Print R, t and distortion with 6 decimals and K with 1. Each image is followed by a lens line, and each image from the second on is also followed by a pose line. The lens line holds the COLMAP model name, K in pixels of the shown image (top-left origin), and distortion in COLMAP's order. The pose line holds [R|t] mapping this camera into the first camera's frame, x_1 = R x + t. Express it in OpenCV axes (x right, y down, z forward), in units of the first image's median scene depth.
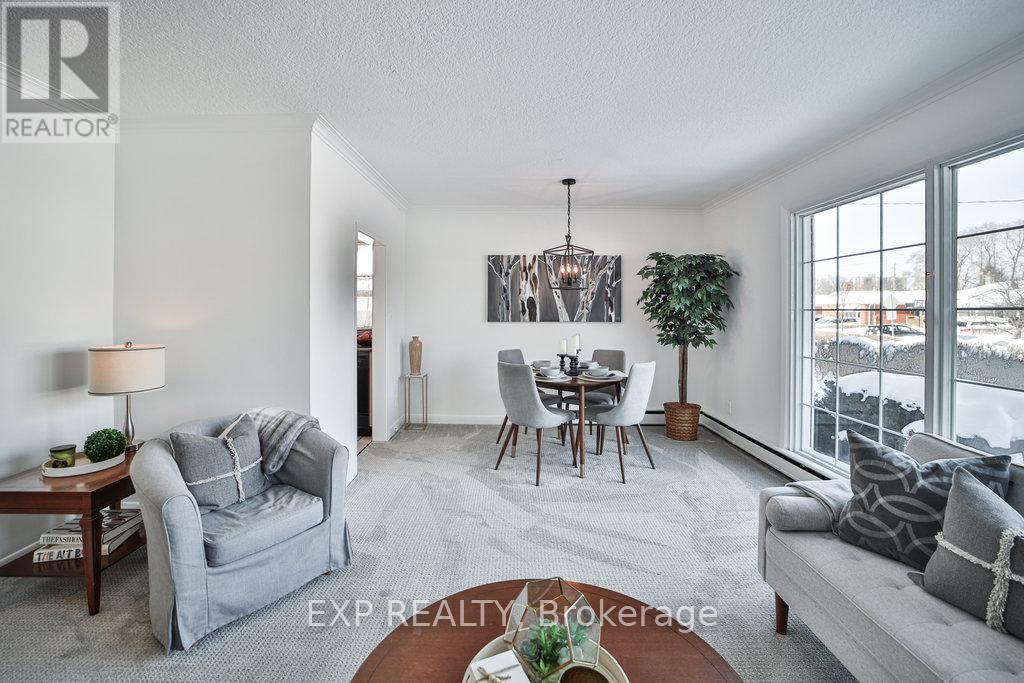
lens RADIAL K [[433.3, 0, 513.8], [0, 433.3, 315.6], [0, 0, 1]] dist [-0.031380, 0.007298]
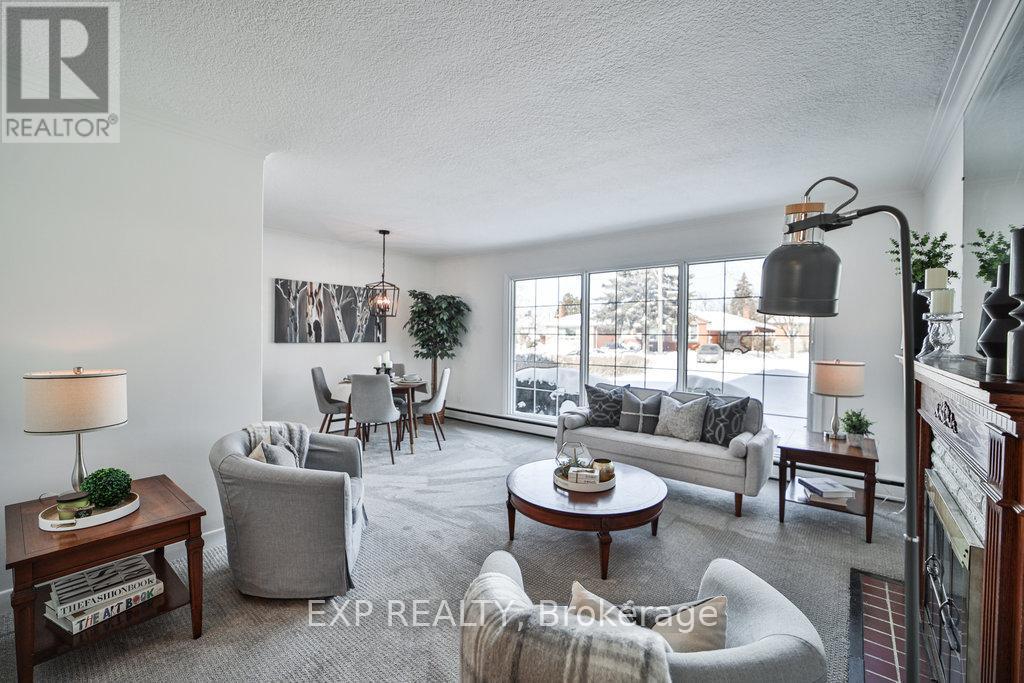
lens RADIAL K [[433.3, 0, 507.8], [0, 433.3, 341.0], [0, 0, 1]] dist [-0.031380, 0.007298]
pose [[0.628509, -0.005115, 0.777786, -0.511468], [0.001032, 0.999983, 0.005743, 0.004101], [-0.777802, -0.002806, 0.628503, -0.072503]]
